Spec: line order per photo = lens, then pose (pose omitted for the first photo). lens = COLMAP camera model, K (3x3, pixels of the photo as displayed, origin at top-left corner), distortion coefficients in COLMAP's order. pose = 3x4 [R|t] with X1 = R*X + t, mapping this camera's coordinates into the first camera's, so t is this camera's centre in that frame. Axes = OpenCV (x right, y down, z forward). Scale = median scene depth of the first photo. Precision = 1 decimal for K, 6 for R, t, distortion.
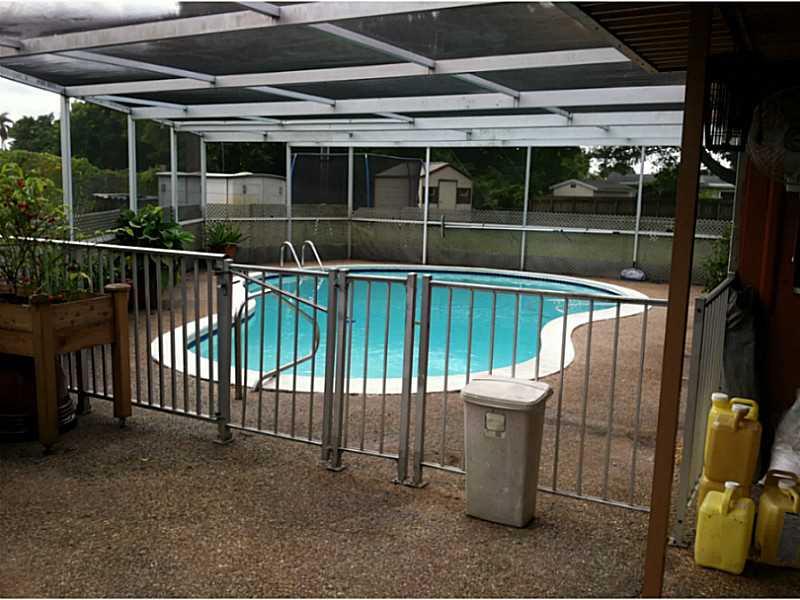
lens RADIAL K [[760.4, 0, 400.0], [0, 760.4, 300.0], [0, 0, 1]] dist [0.097584, -0.356610]
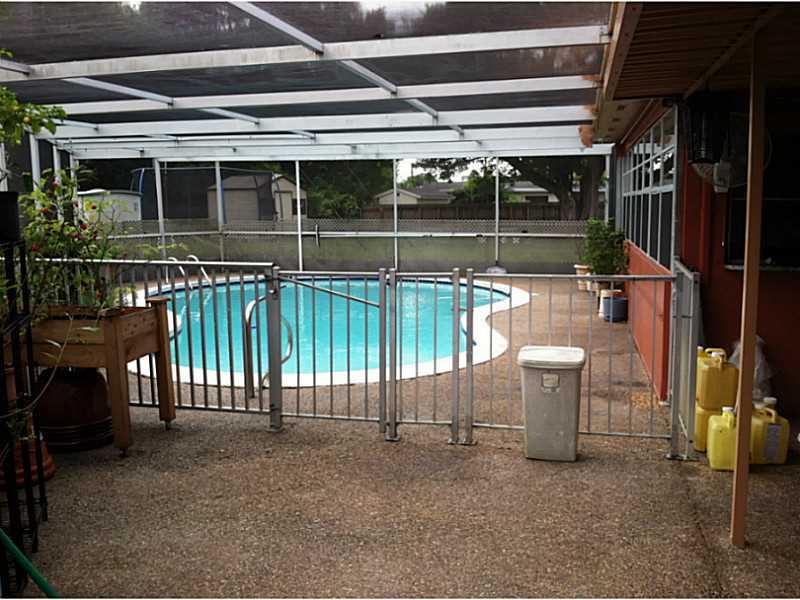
lens RADIAL K [[759.6, 0, 397.8], [0, 759.6, 312.6], [0, 0, 1]] dist [0.131933, -0.451906]
pose [[0.967955, -0.065650, 0.242392, -0.297264], [0.064997, 0.997828, 0.010698, 0.012145], [-0.242568, 0.005399, 0.970119, -0.119873]]
